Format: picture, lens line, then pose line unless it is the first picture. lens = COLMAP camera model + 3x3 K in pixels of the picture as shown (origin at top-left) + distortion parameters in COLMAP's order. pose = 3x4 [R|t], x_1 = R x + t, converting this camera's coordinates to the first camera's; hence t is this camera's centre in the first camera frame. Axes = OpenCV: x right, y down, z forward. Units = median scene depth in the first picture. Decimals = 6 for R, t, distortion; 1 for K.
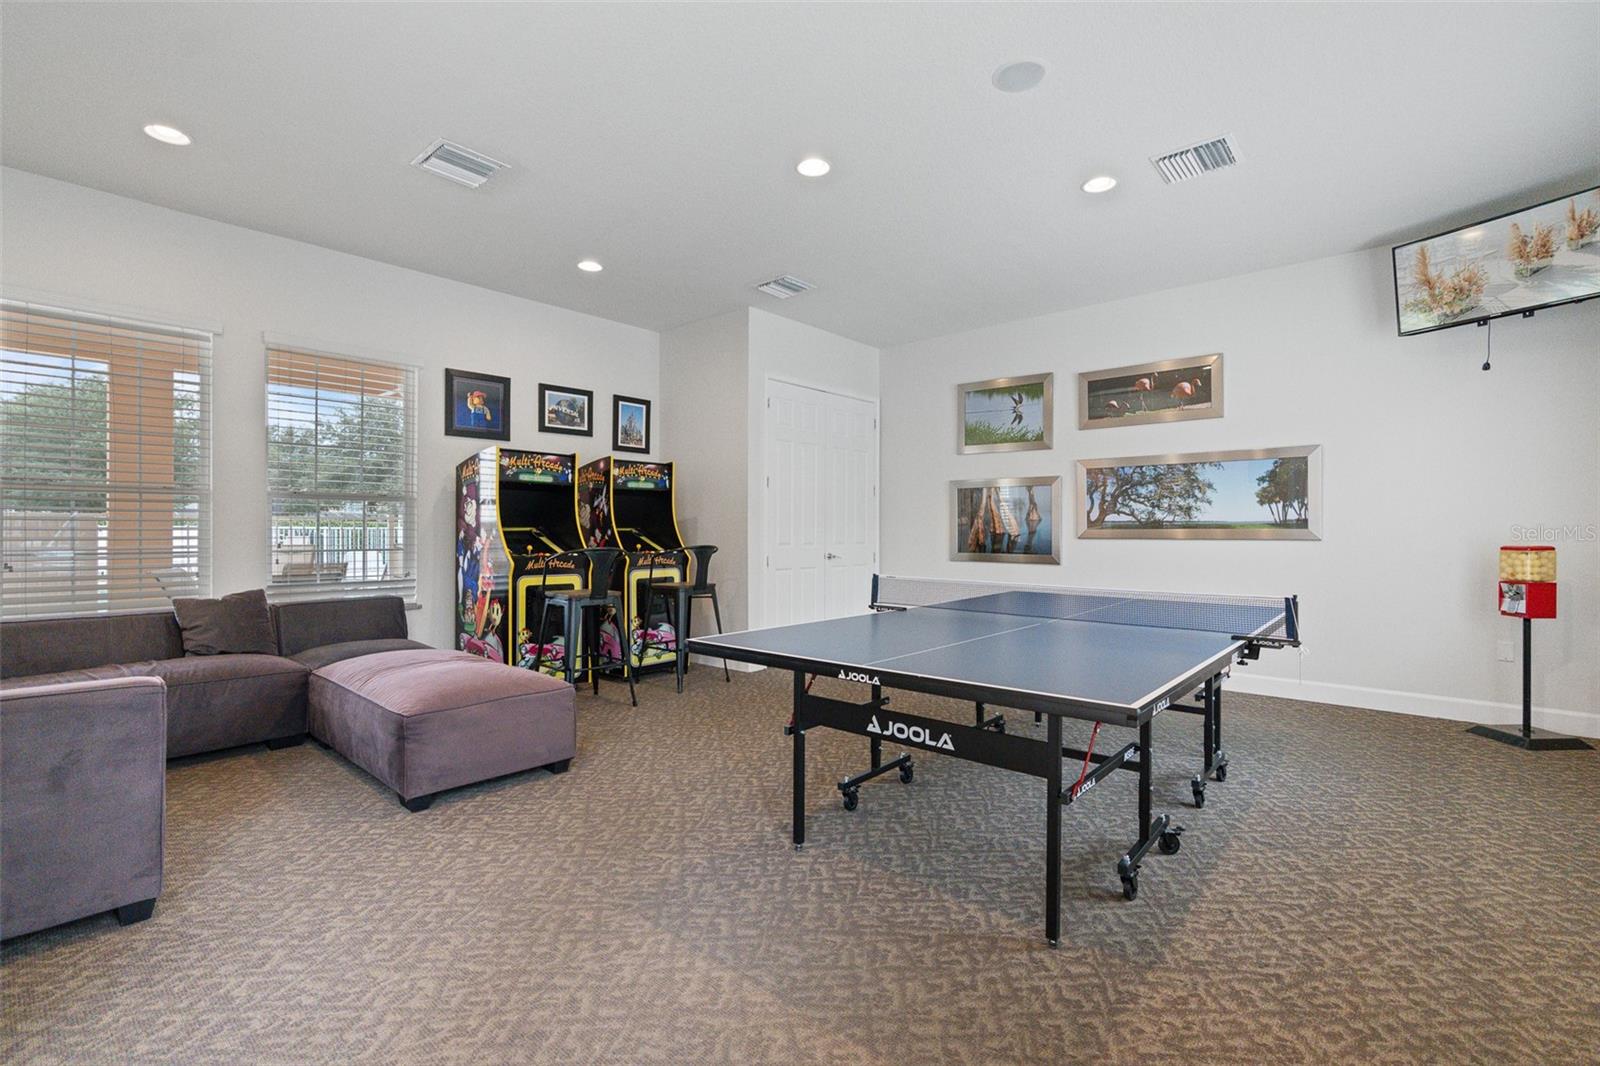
lens RADIAL K [[719.8, 0, 800.4], [0, 719.8, 531.1], [0, 0, 1]] dist [-0.002460, 0.000132]
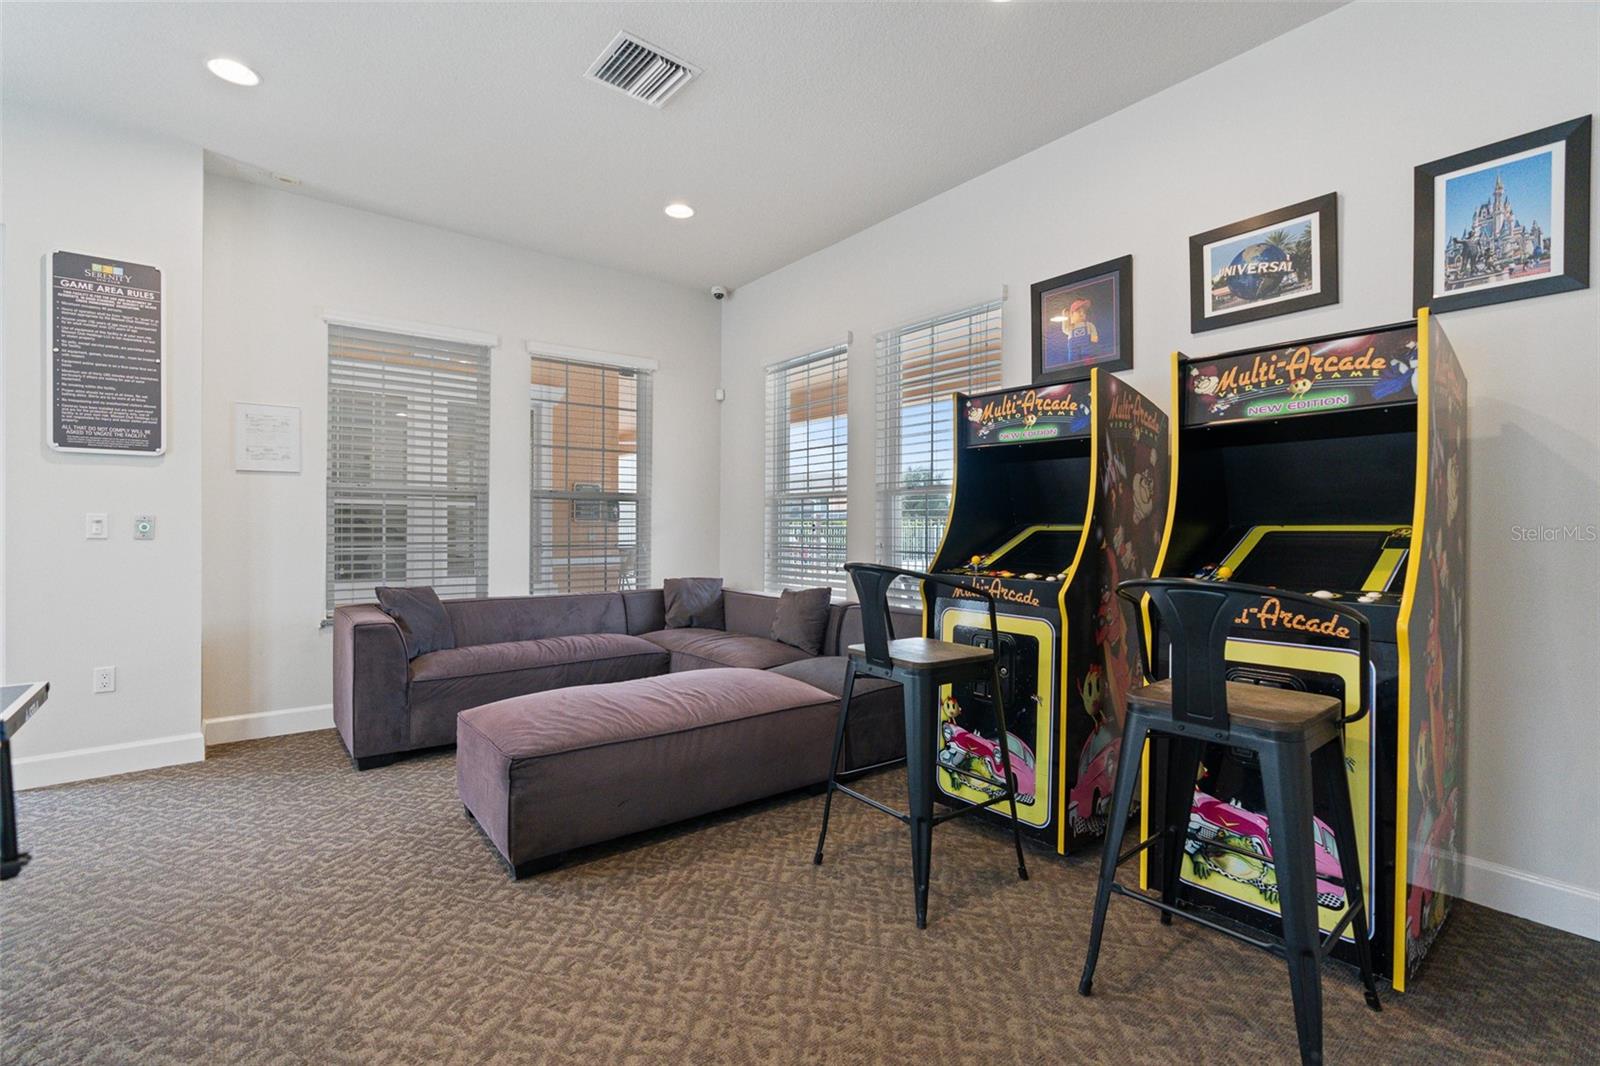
lens RADIAL K [[719.8, 0, 801.2], [0, 719.8, 526.3], [0, 0, 1]] dist [-0.002460, 0.000132]
pose [[-0.176532, -0.005360, -0.984280, 0.201073], [-0.006621, 0.999969, -0.004258, 0.000239], [0.984273, 0.005766, -0.176562, 0.927049]]
